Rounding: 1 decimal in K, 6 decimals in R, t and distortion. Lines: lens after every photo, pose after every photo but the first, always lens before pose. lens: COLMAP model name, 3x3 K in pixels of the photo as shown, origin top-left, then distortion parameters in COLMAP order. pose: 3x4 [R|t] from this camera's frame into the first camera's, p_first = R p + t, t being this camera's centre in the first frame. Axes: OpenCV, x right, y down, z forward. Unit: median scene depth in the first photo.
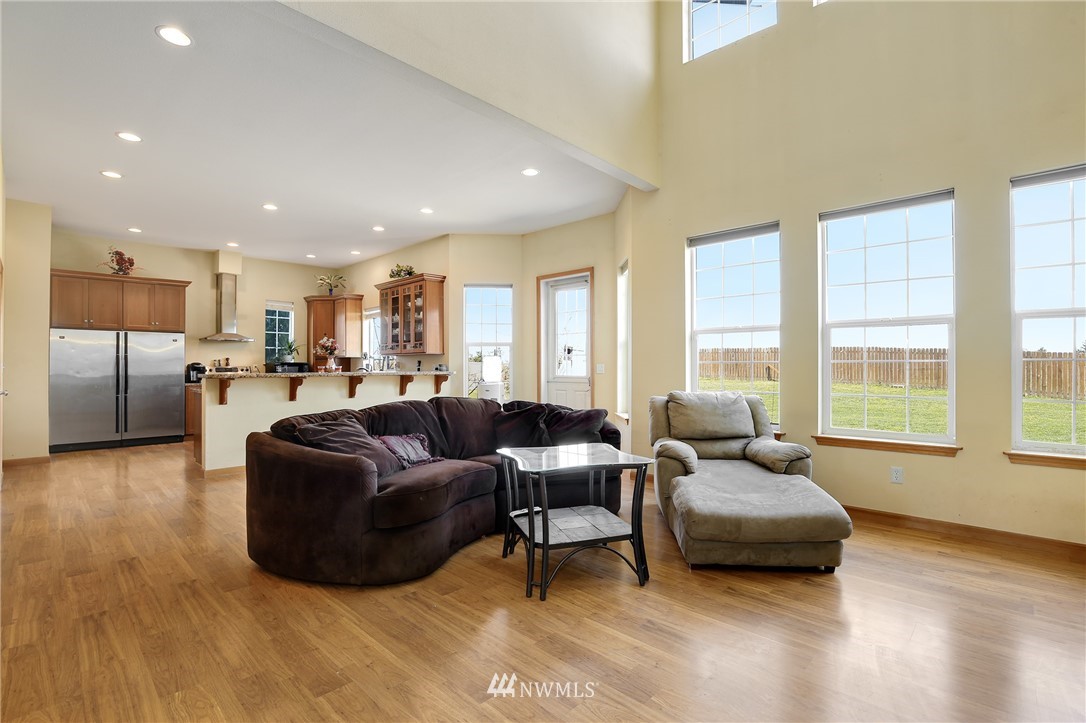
lens RADIAL K [[493.7, 0, 563.7], [0, 493.7, 353.2], [0, 0, 1]] dist [-0.029722, 0.003843]
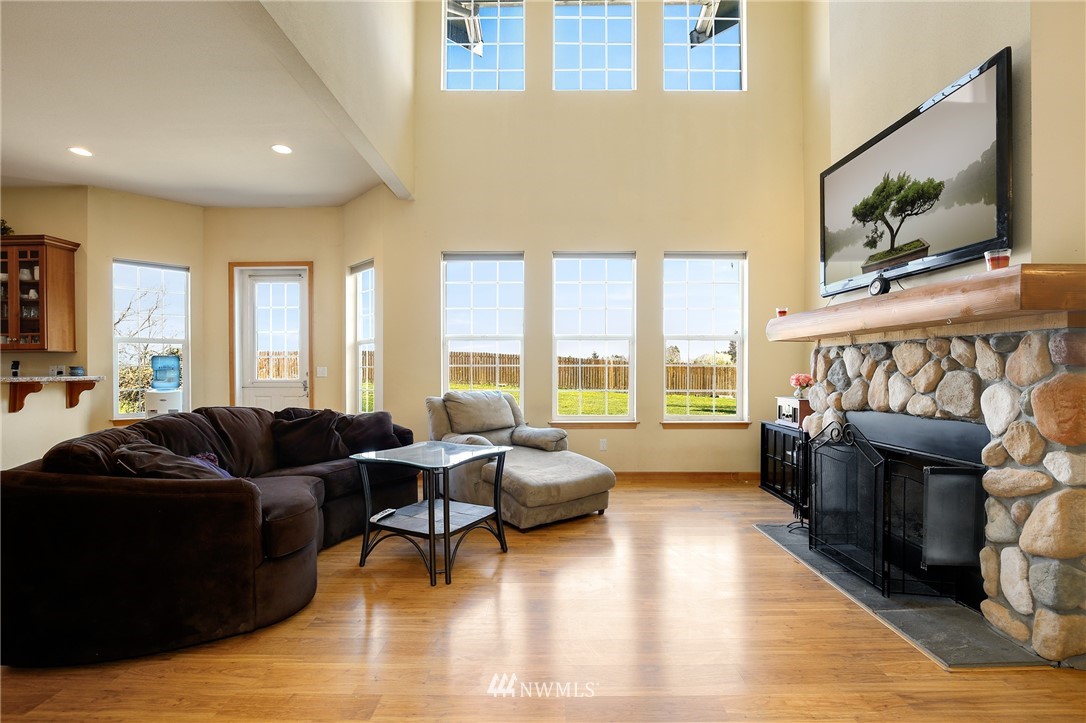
lens RADIAL K [[493.7, 0, 546.8], [0, 493.7, 364.3], [0, 0, 1]] dist [-0.029722, 0.003843]
pose [[0.740523, 0.006911, 0.671996, -0.293021], [-0.018002, 0.999792, 0.009555, 0.001135], [-0.671790, -0.019173, 0.740493, 0.026669]]
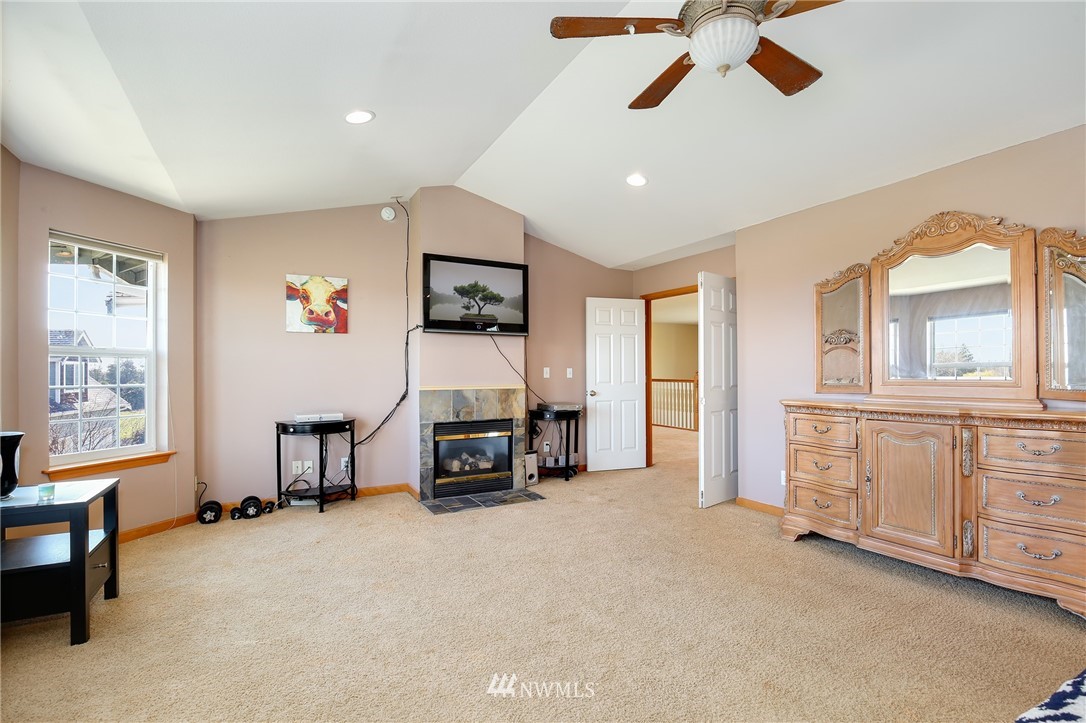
lens RADIAL K [[493.7, 0, 546.5], [0, 493.7, 366.8], [0, 0, 1]] dist [-0.029722, 0.003843]
pose [[-0.959470, 0.020814, 0.281042, -0.171143], [0.011979, 0.999380, -0.033118, 0.050920], [-0.281557, -0.028410, -0.959124, 1.331729]]
